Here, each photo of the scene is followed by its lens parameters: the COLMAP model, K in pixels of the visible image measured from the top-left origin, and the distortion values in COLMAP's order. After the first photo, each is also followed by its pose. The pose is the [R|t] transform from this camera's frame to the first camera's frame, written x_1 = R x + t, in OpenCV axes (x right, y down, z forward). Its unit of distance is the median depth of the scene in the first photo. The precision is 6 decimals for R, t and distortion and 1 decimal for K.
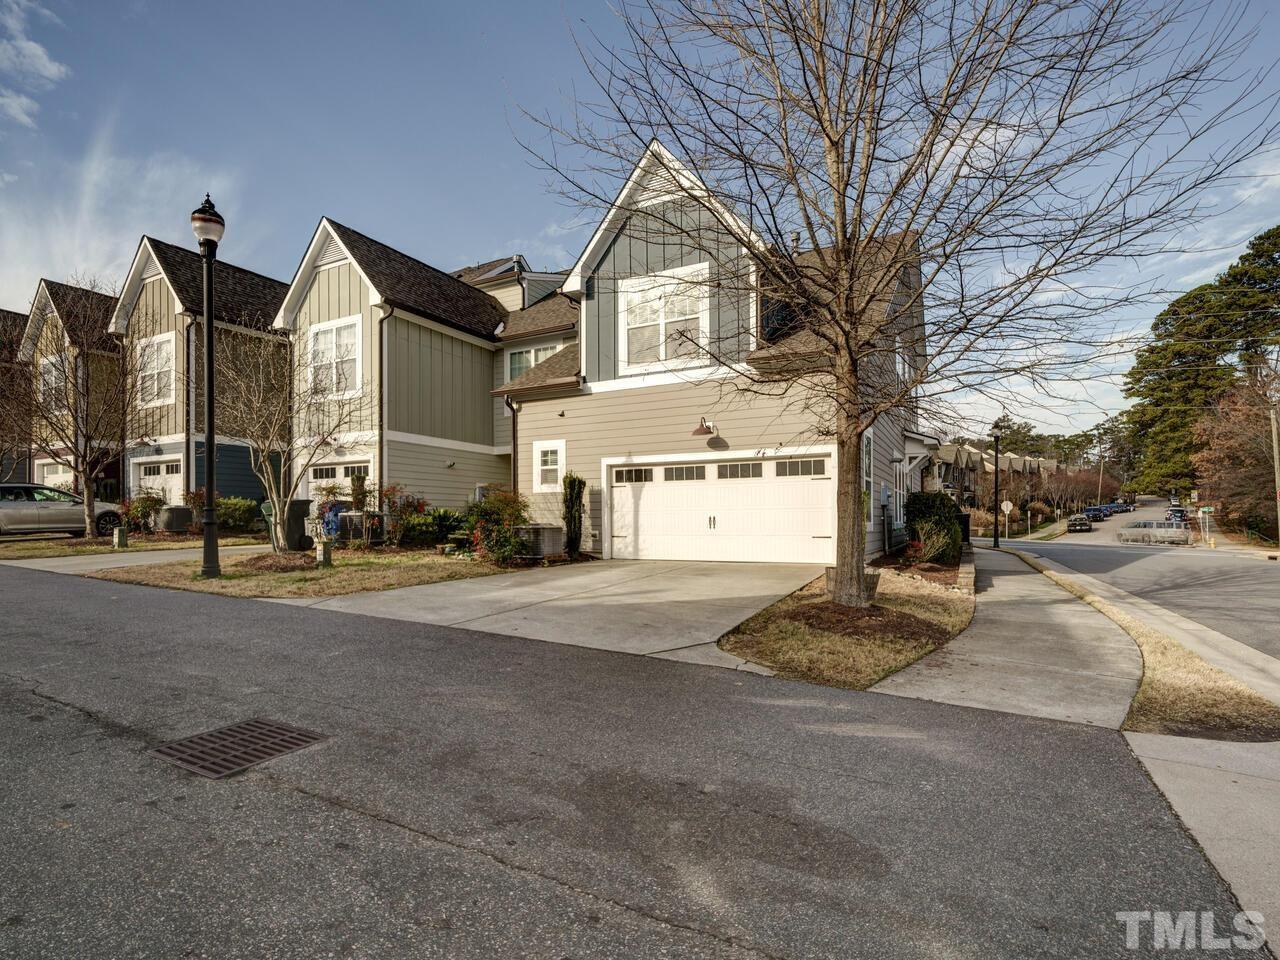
lens RADIAL K [[653.8, 0, 709.7], [0, 653.8, 476.7], [0, 0, 1]] dist [-0.000622, -0.000022]
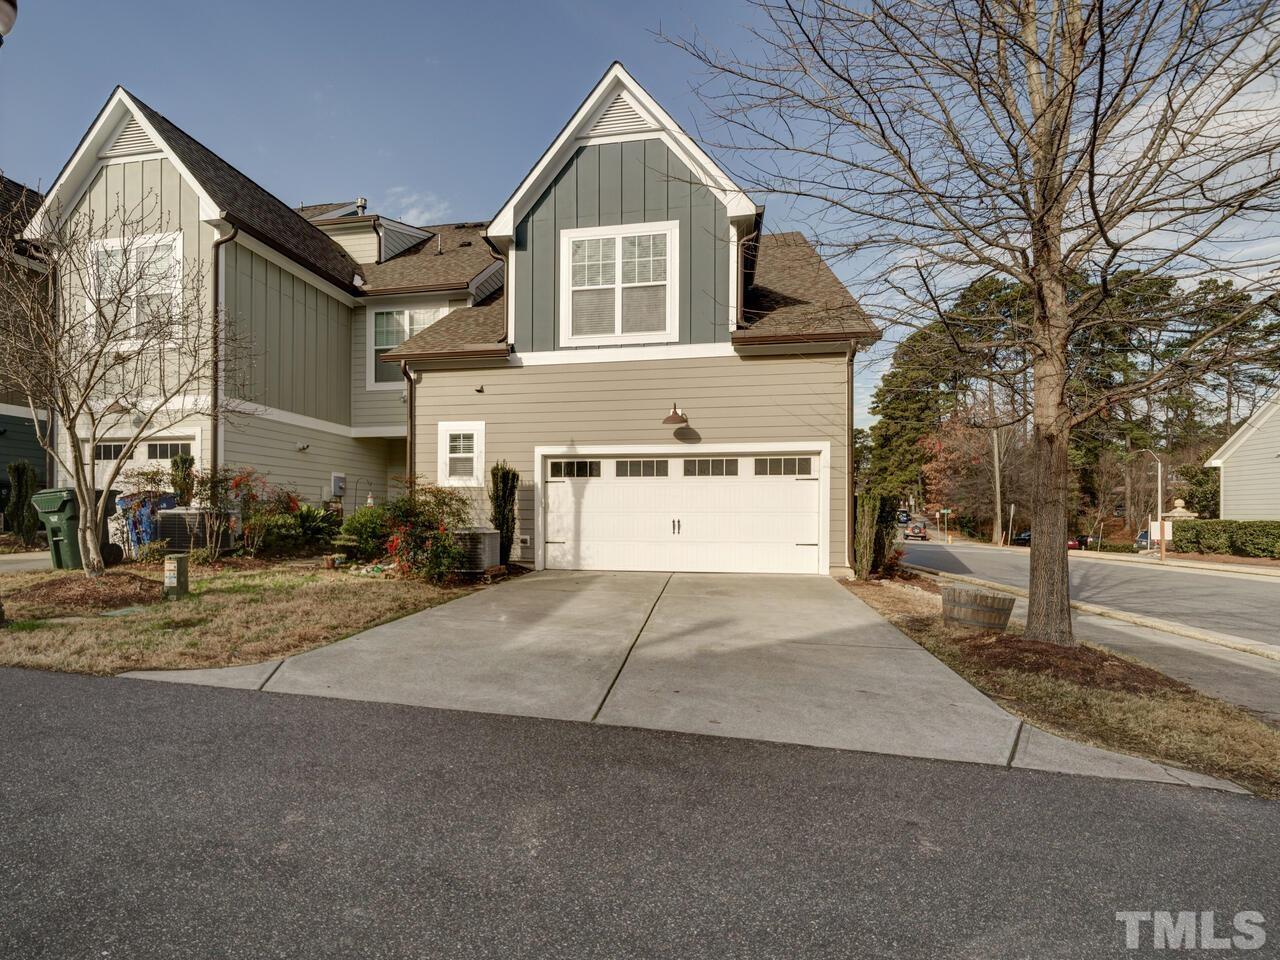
lens RADIAL K [[615.6, 0, 643.6], [0, 615.6, 484.9], [0, 0, 1]] dist [-0.002594, -0.000167]
pose [[0.961365, 0.023847, 0.274242, -0.244387], [-0.028789, 0.999487, 0.014008, 0.004796], [-0.273767, -0.021362, 0.961559, 0.224330]]
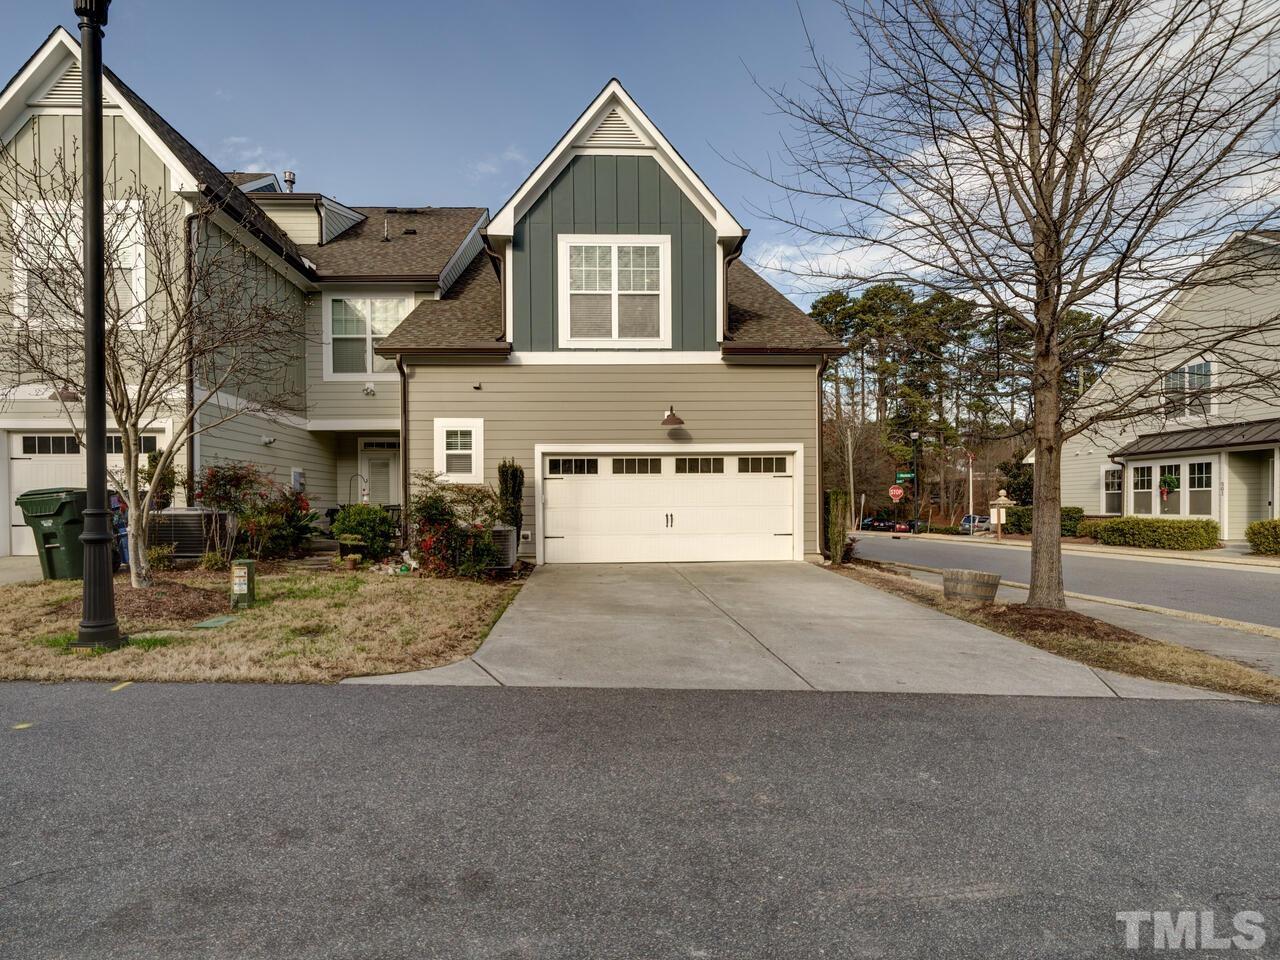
lens RADIAL K [[606.6, 0, 634.9], [0, 606.6, 480.1], [0, 0, 1]] dist [-0.001471, 0.000216]
pose [[0.879095, 0.020810, 0.476192, -0.421286], [-0.031973, 0.999371, 0.015353, 0.001618], [-0.475573, -0.028722, 0.879207, 0.256050]]
